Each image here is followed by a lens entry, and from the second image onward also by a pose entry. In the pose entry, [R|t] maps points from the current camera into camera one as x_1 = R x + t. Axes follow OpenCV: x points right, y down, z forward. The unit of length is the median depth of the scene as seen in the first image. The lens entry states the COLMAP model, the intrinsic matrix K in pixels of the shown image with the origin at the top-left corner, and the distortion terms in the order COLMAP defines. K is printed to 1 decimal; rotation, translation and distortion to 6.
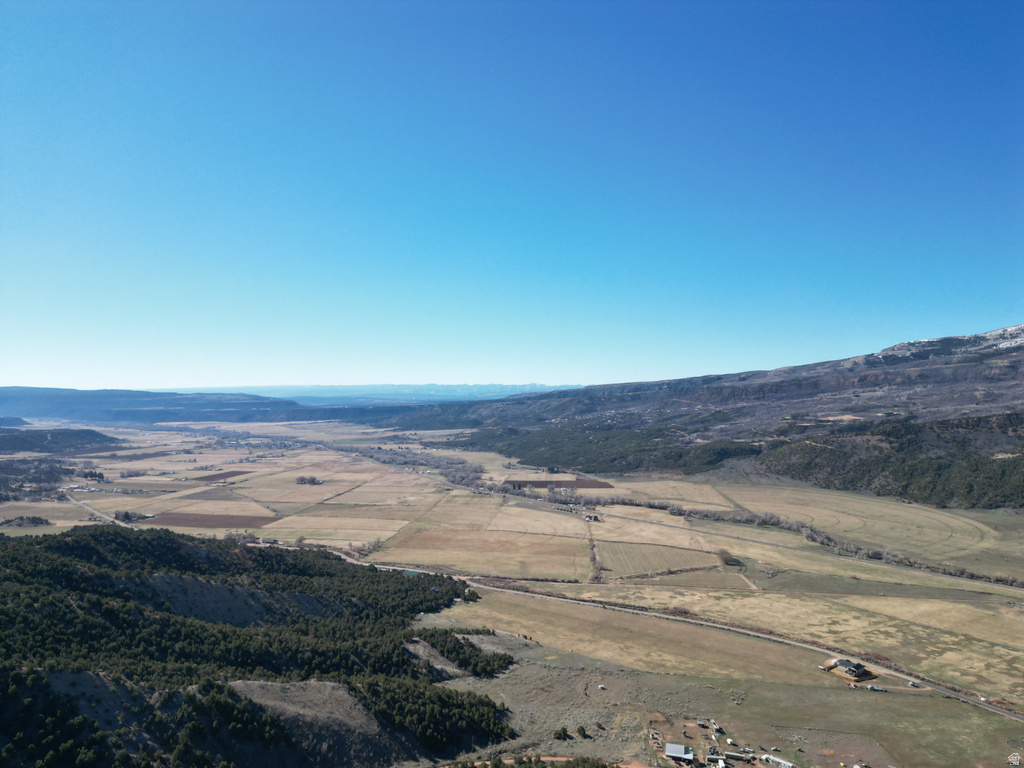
lens RADIAL K [[717.2, 0, 513.2], [0, 717.2, 382.0], [0, 0, 1]] dist [0.059033, -0.051892]
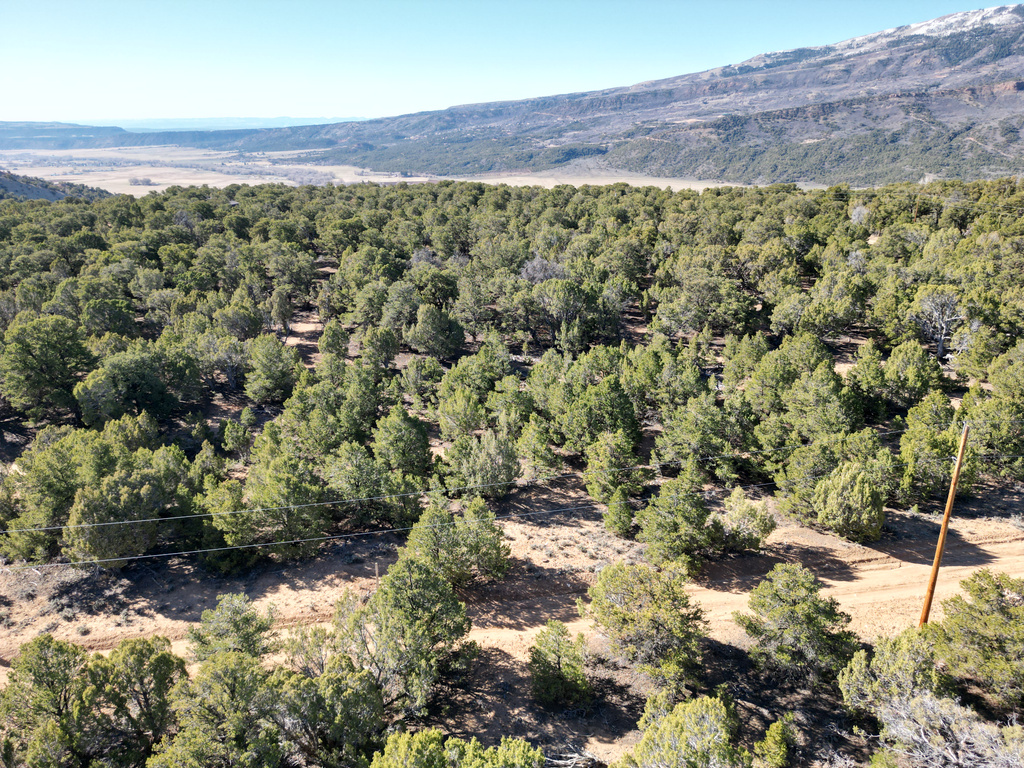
lens RADIAL K [[717.2, 0, 515.5], [0, 717.2, 384.0], [0, 0, 1]] dist [0.059033, -0.051892]
pose [[0.984385, -0.068318, 0.162230, 0.016636], [0.007742, 0.937524, 0.347835, 0.035409], [-0.175857, -0.341148, 0.923413, -0.038445]]
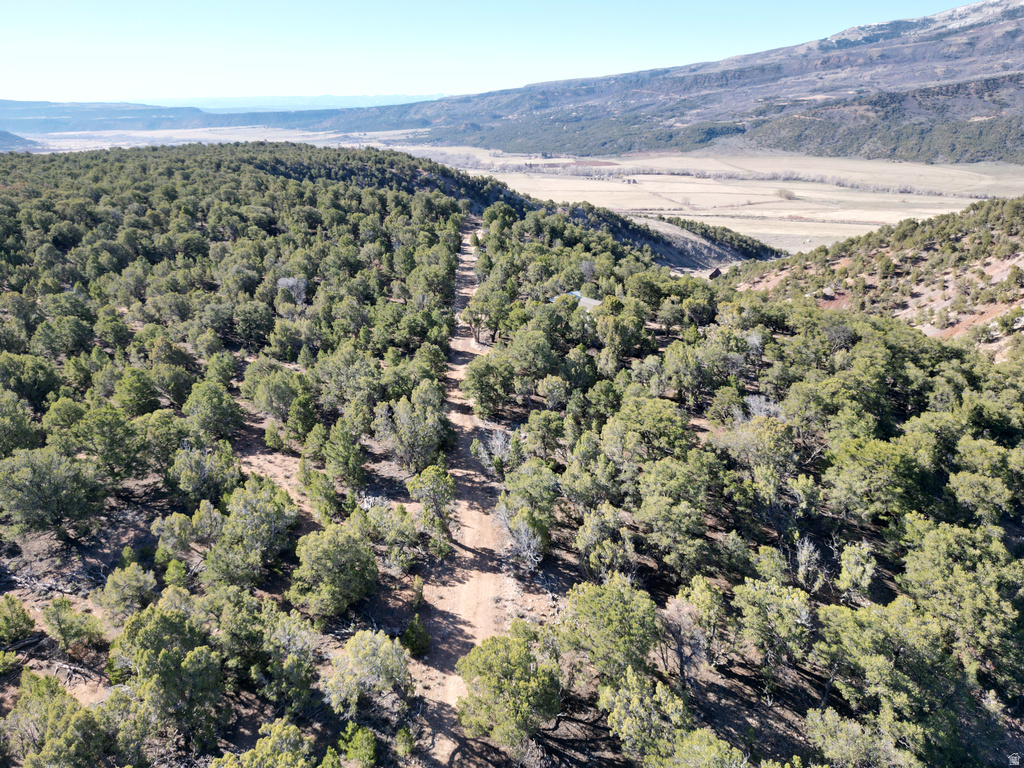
lens RADIAL K [[717.2, 0, 514.0], [0, 717.2, 383.9], [0, 0, 1]] dist [0.059033, -0.051892]
pose [[0.991655, -0.061276, 0.113425, -0.089659], [0.014591, 0.927511, 0.373510, 0.030929], [-0.128091, -0.368738, 0.920666, -0.026063]]
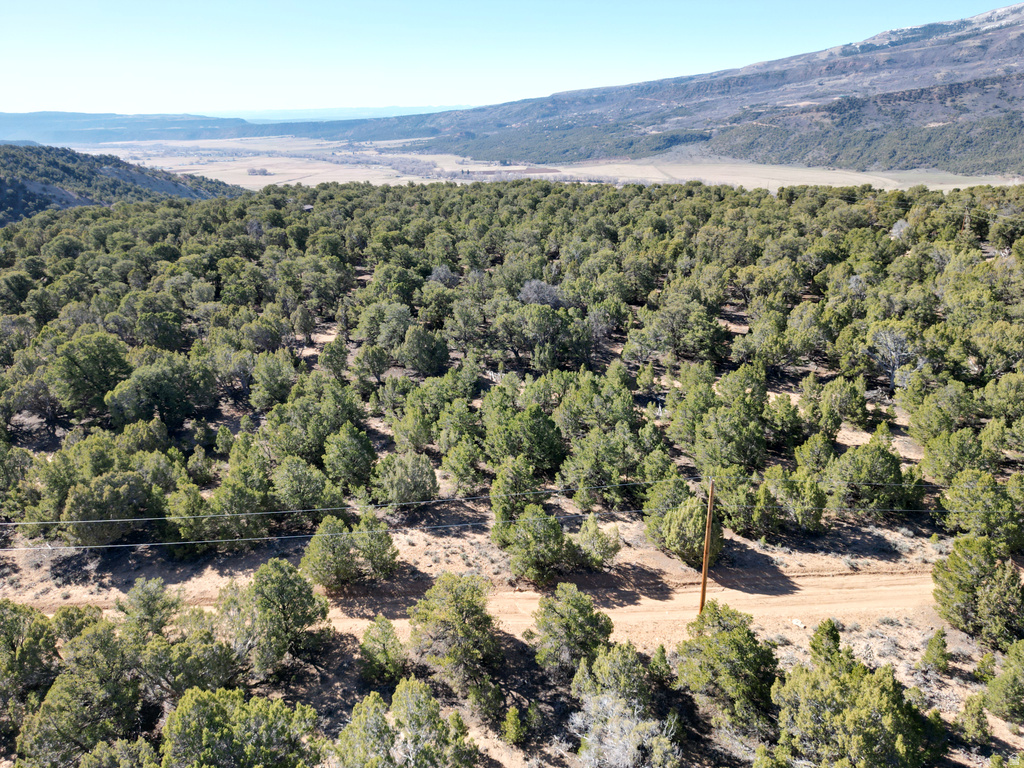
lens RADIAL K [[717.2, 0, 515.6], [0, 717.2, 383.1], [0, 0, 1]] dist [0.059033, -0.051892]
pose [[0.998865, -0.035408, 0.031868, 0.019917], [0.021542, 0.932406, 0.360770, 0.033934], [-0.042489, -0.359674, 0.932110, -0.040457]]
